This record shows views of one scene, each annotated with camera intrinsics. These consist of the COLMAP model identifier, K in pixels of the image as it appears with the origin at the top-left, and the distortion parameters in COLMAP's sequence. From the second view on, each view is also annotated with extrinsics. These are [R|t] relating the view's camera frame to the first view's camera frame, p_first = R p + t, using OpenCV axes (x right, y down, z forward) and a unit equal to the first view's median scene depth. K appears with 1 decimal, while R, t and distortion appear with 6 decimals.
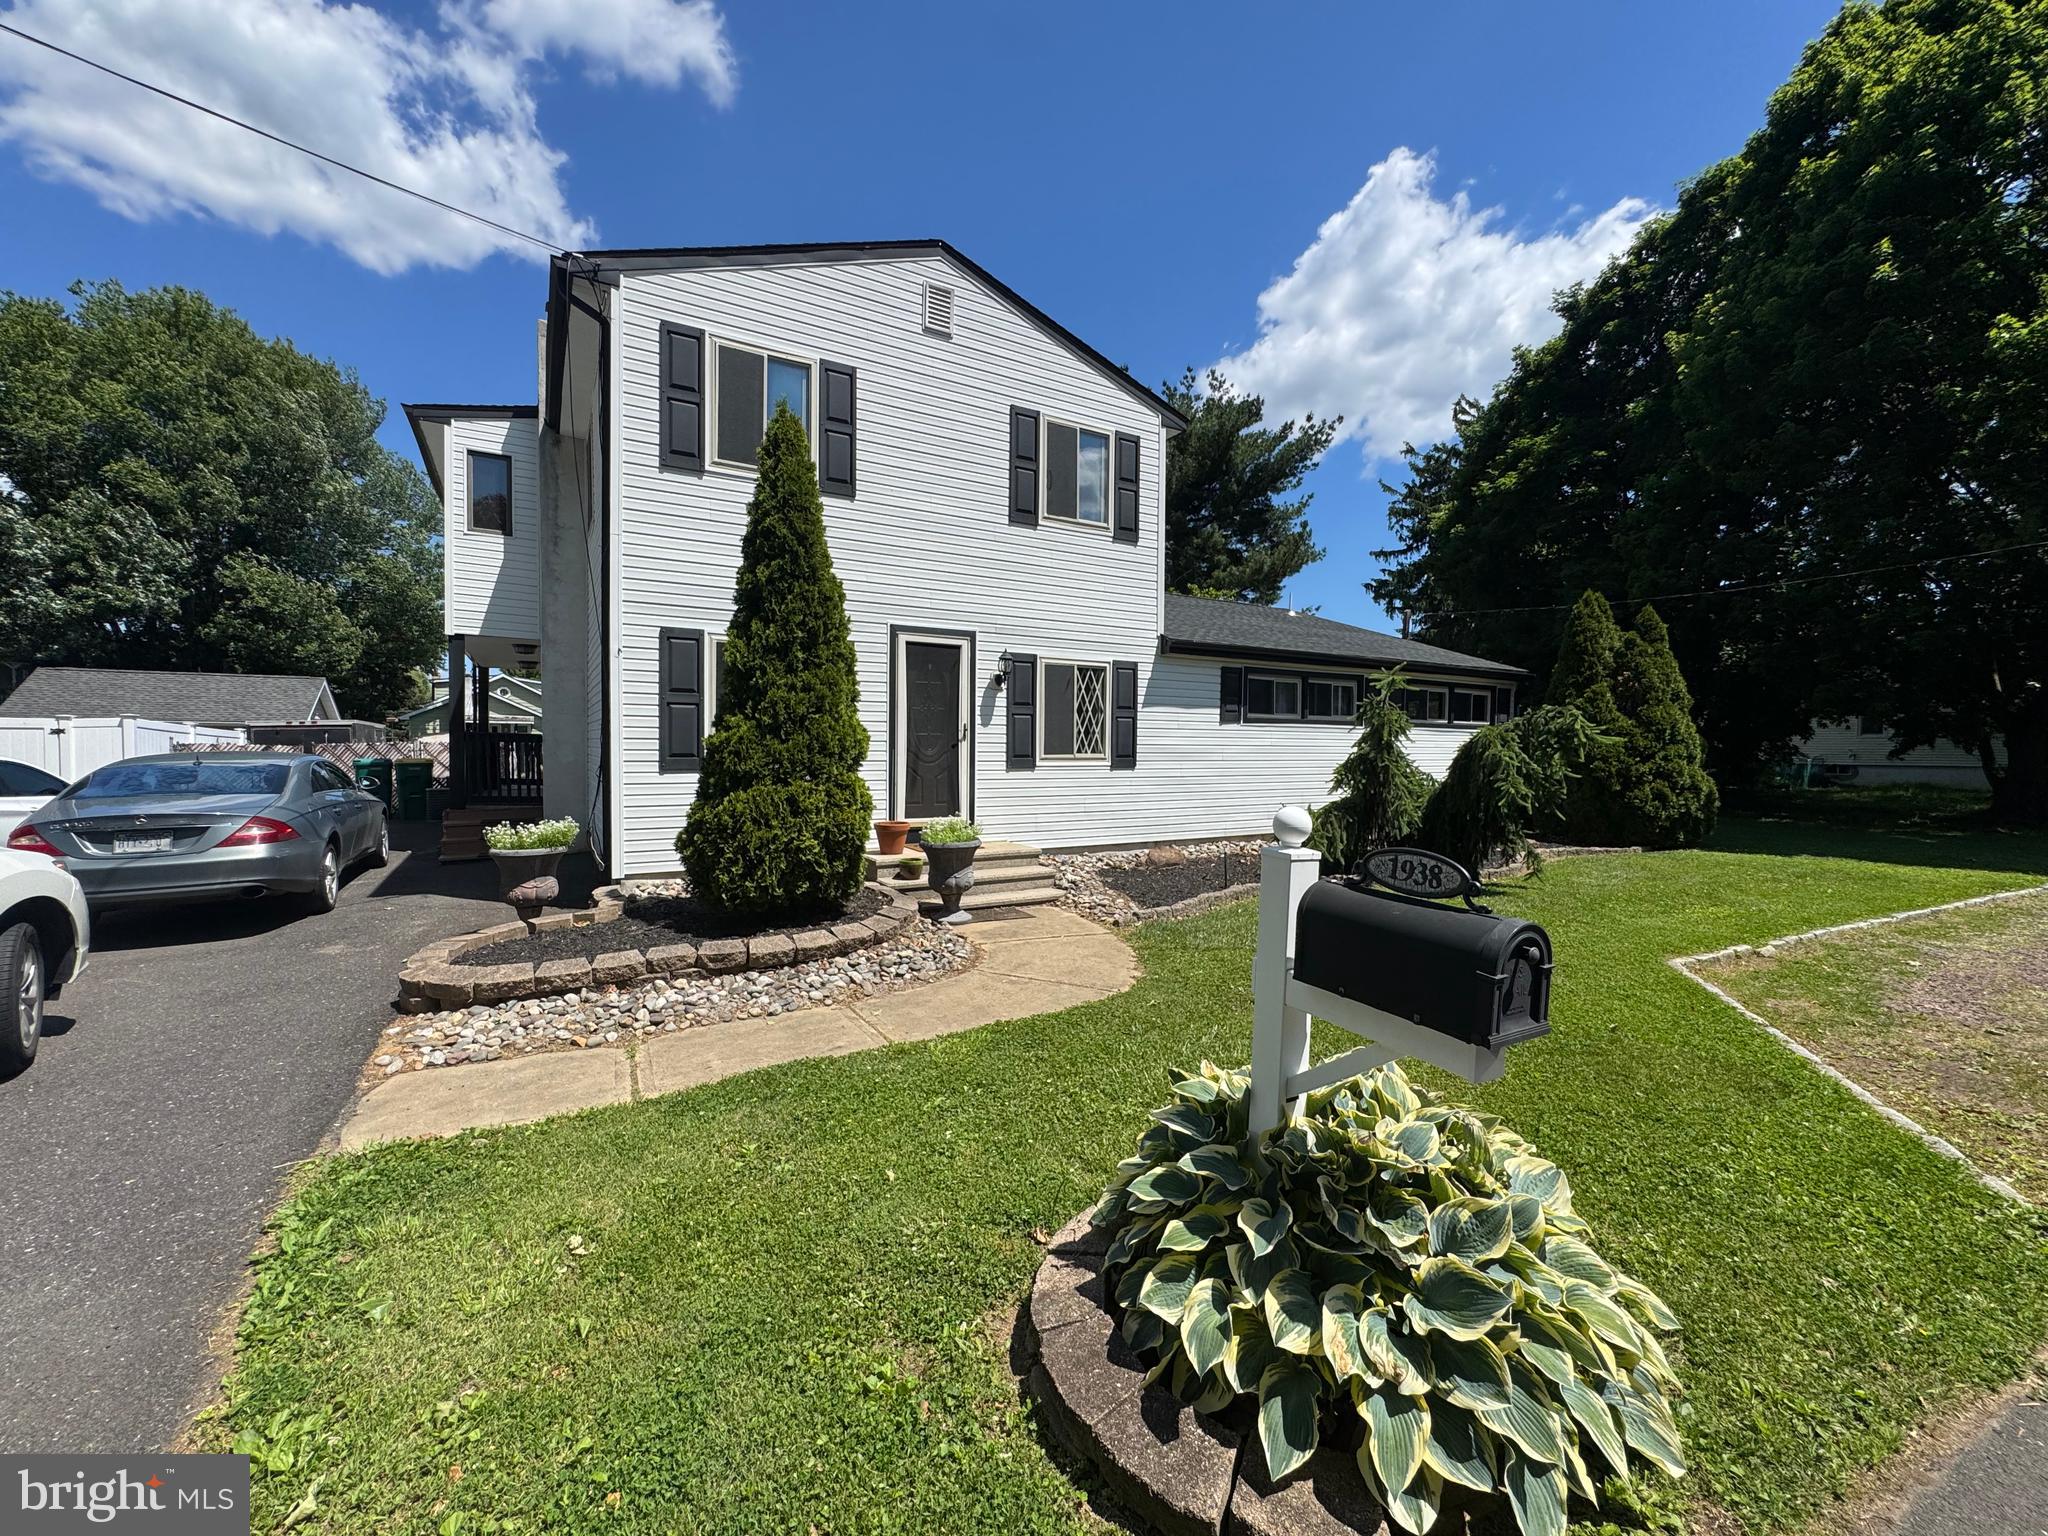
lens RADIAL K [[819.7, 0, 1021.6], [0, 819.7, 766.9], [0, 0, 1]] dist [-0.005099, 0.000865]
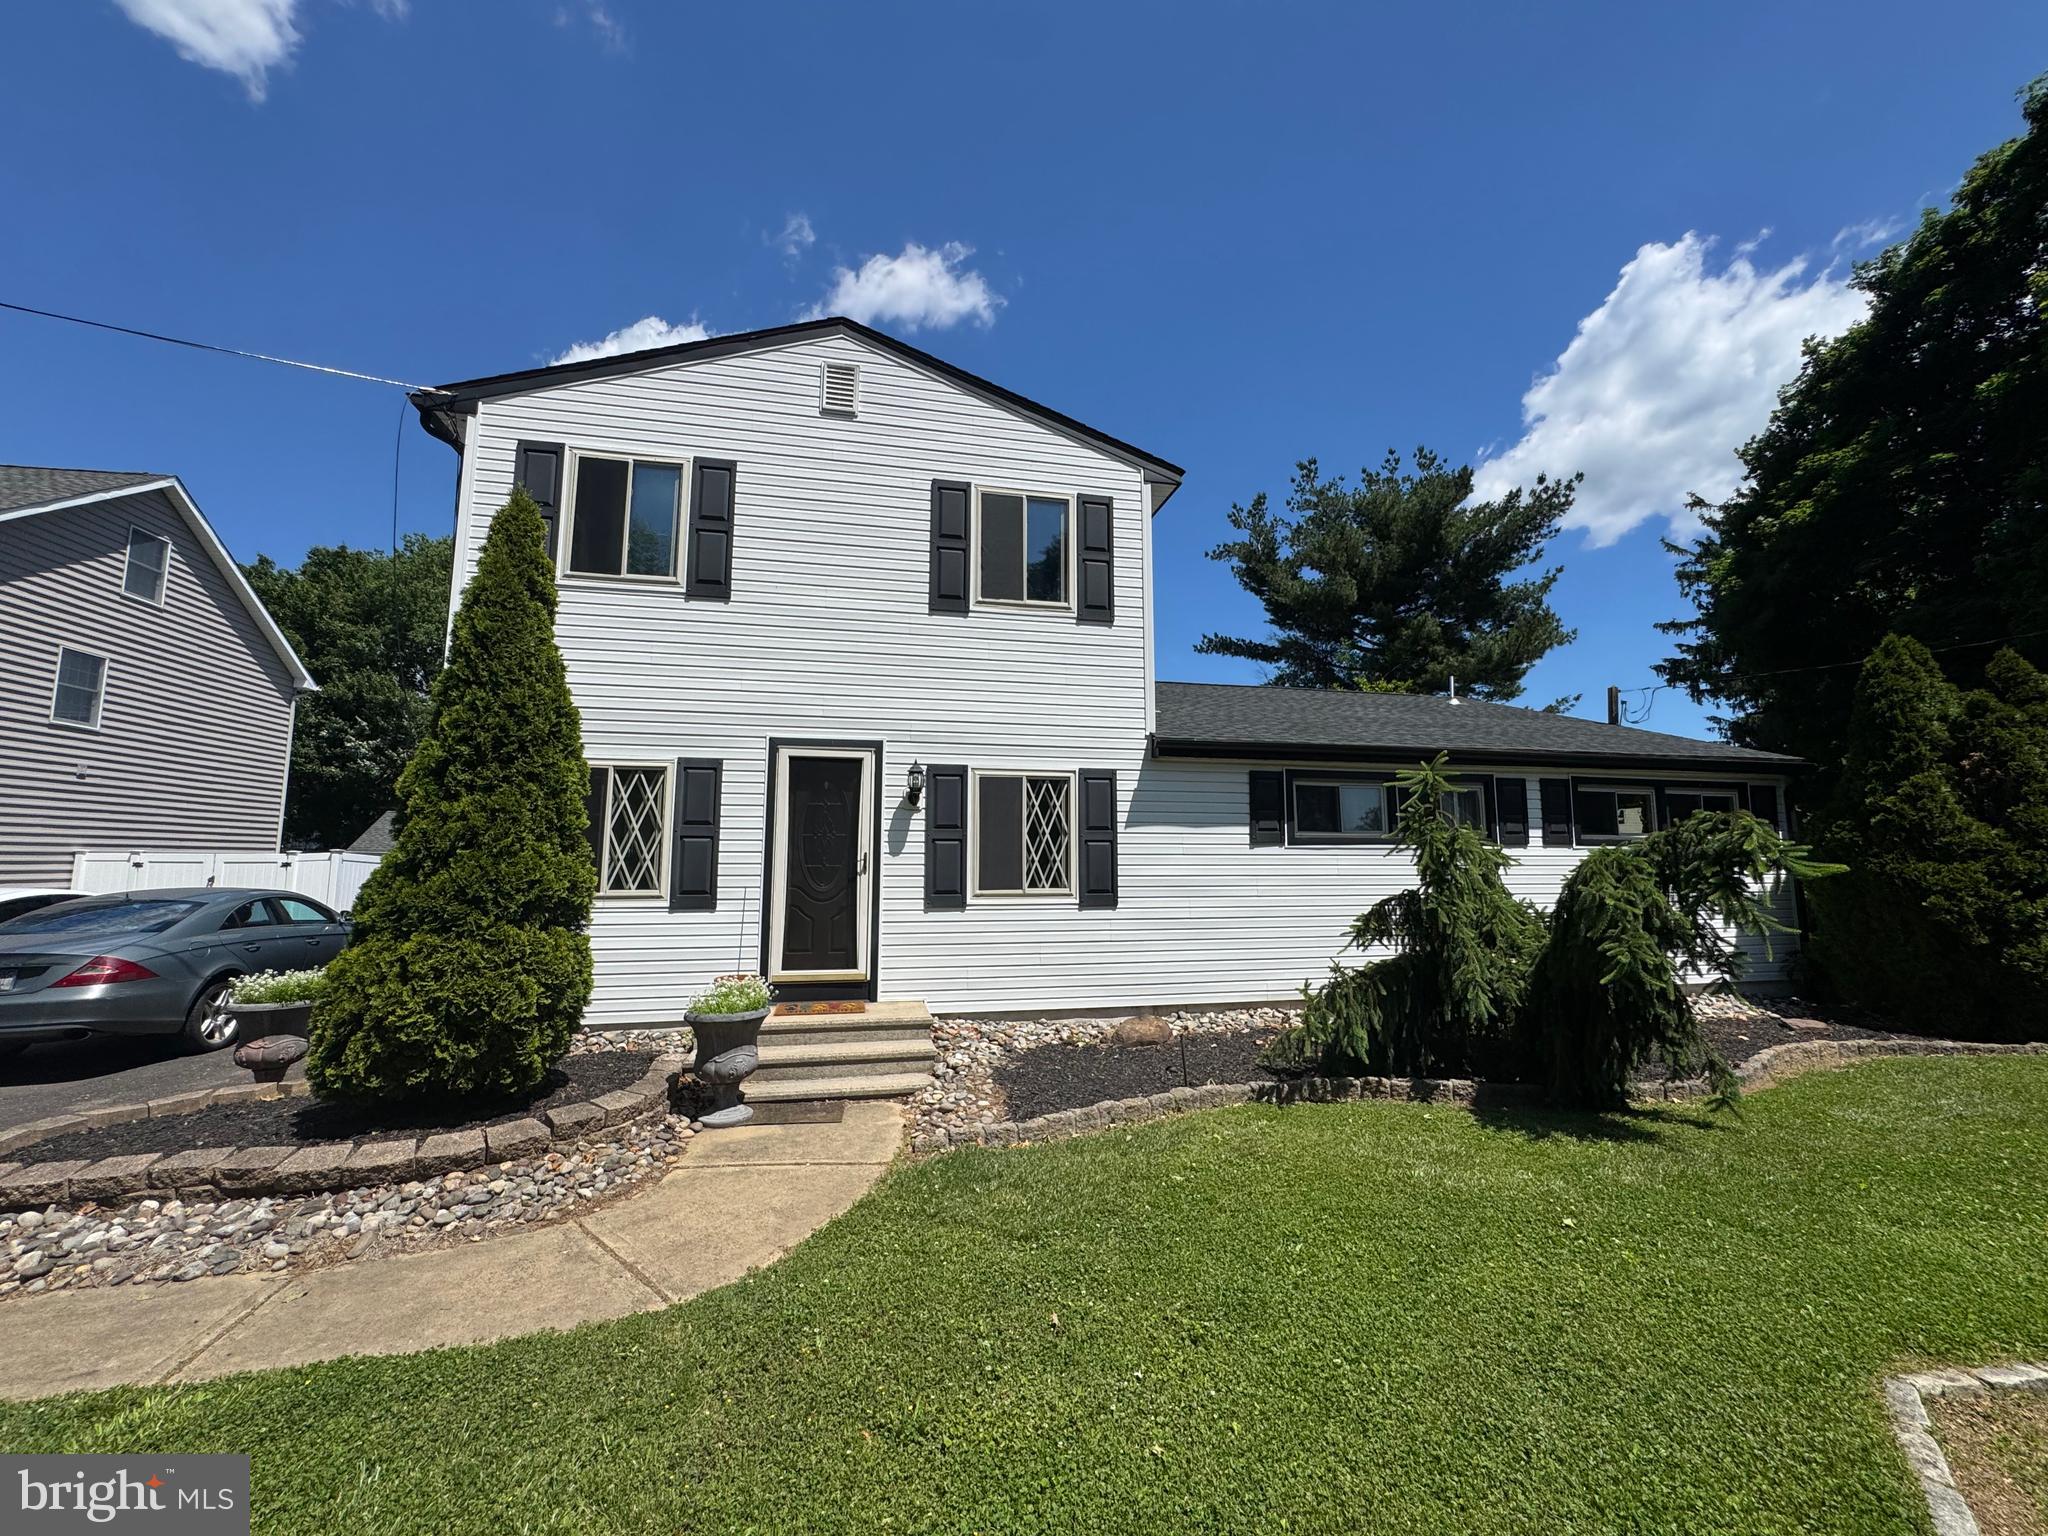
lens RADIAL K [[819.7, 0, 1029.3], [0, 819.7, 766.5], [0, 0, 1]] dist [-0.005099, 0.000865]
pose [[0.951858, -0.043507, -0.303436, 0.307614], [-0.001196, 0.989342, -0.145606, -0.017188], [0.306537, 0.138959, 0.941661, 0.243626]]
